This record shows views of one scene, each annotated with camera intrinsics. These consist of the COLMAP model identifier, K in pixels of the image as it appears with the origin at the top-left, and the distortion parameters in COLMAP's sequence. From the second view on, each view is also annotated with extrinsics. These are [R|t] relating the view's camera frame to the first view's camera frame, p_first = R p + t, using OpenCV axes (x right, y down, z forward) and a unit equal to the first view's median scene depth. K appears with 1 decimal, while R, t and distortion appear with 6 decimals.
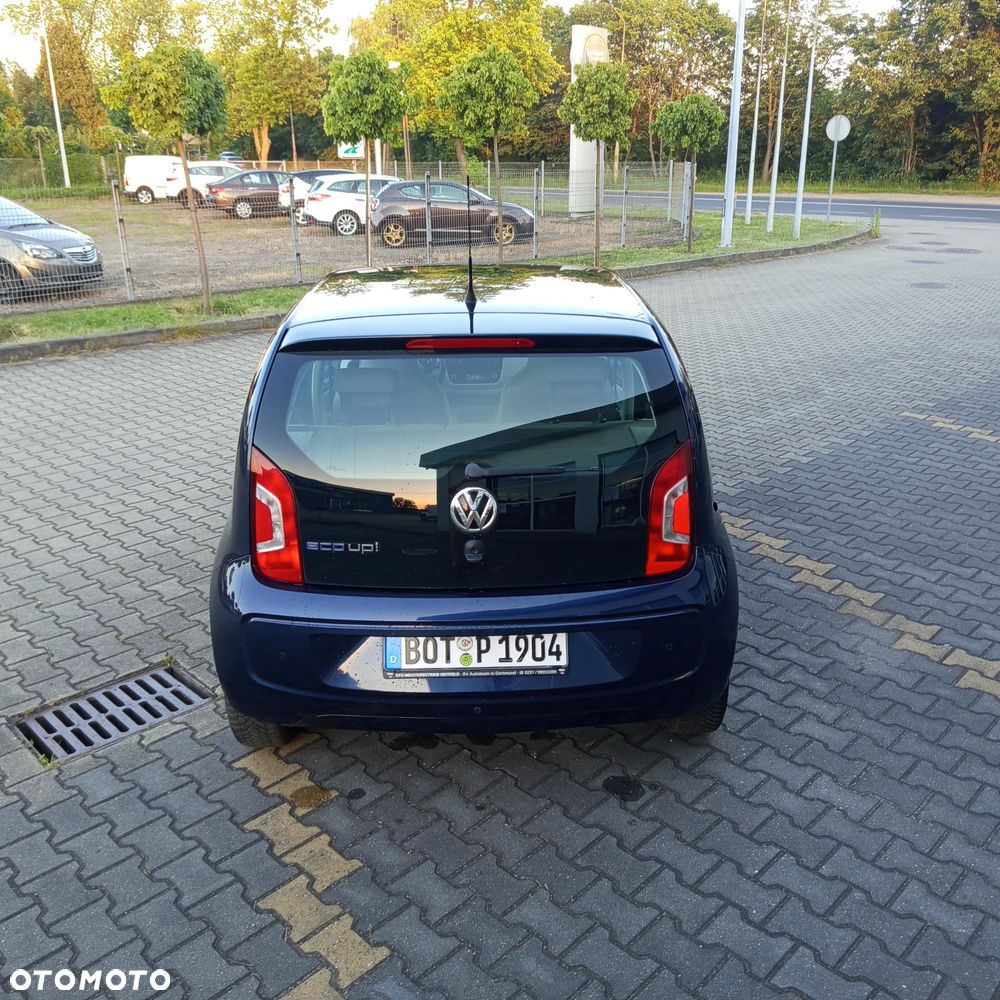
lens RADIAL K [[933.6, 0, 499.3], [0, 933.6, 494.7], [0, 0, 1]] dist [0.063058, -0.117074]
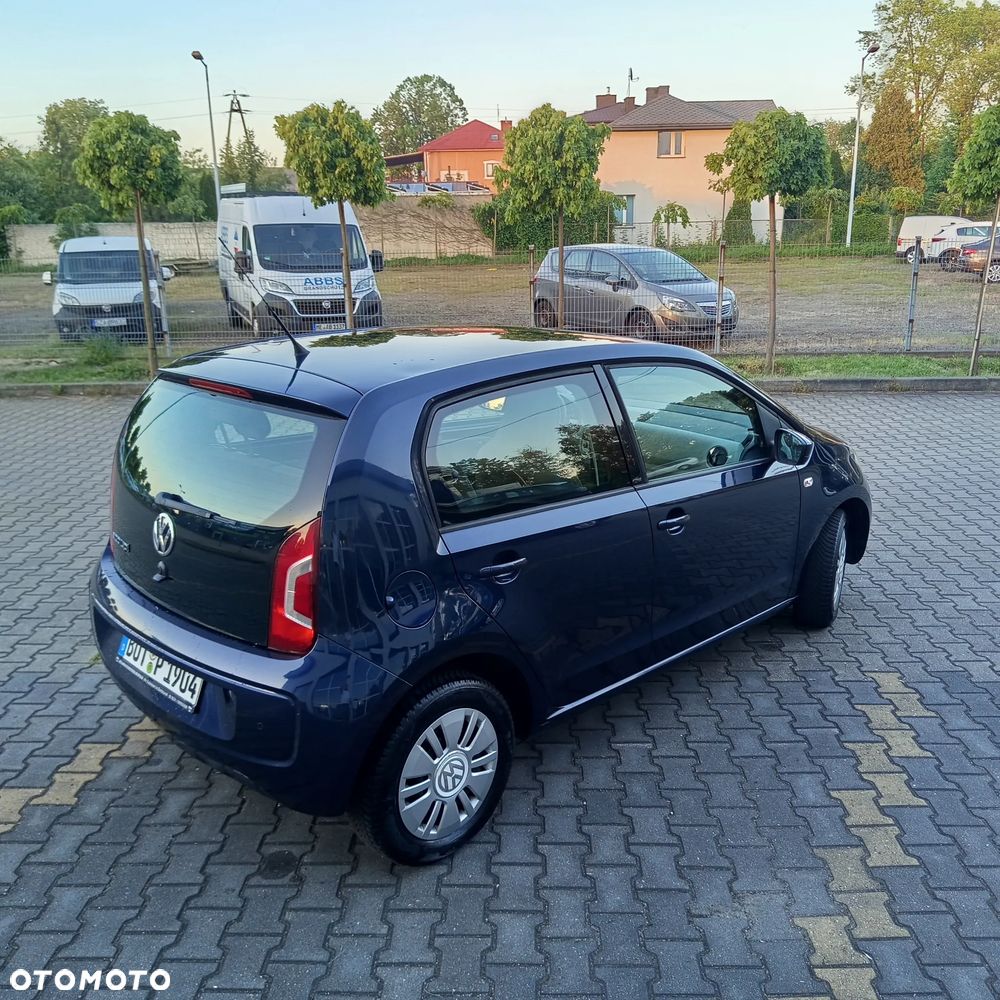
lens RADIAL K [[947.1, 0, 503.1], [0, 947.1, 497.4], [0, 0, 1]] dist [0.053790, -0.103036]
pose [[0.688713, 0.195876, -0.698074, 0.564234], [-0.236265, 0.970892, 0.039332, -0.092019], [0.685459, 0.137842, 0.714944, 0.254847]]
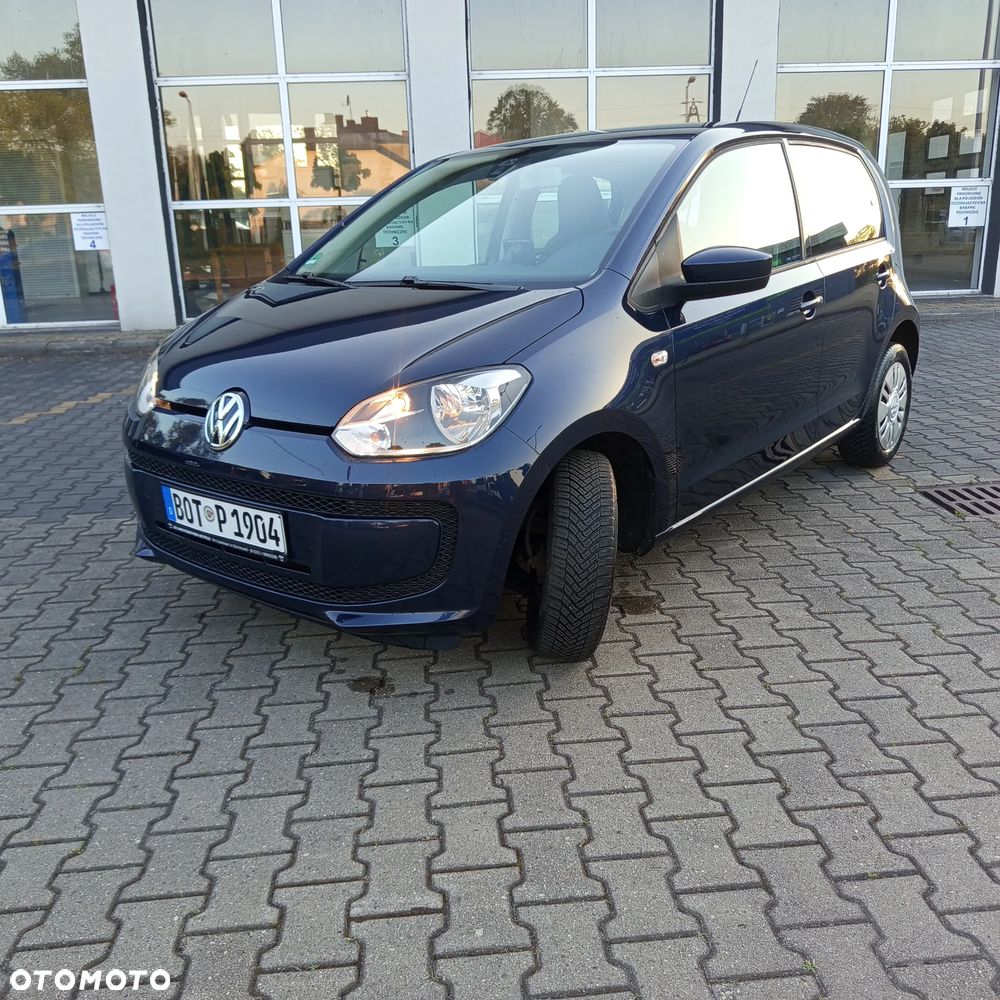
lens RADIAL K [[928.8, 0, 499.3], [0, 928.8, 498.0], [0, 0, 1]] dist [0.067491, -0.111919]
pose [[-0.757239, -0.150393, 0.635587, -0.487915], [0.258719, 0.824458, 0.503322, -0.365557], [-0.599711, 0.545574, -0.585402, 1.491364]]
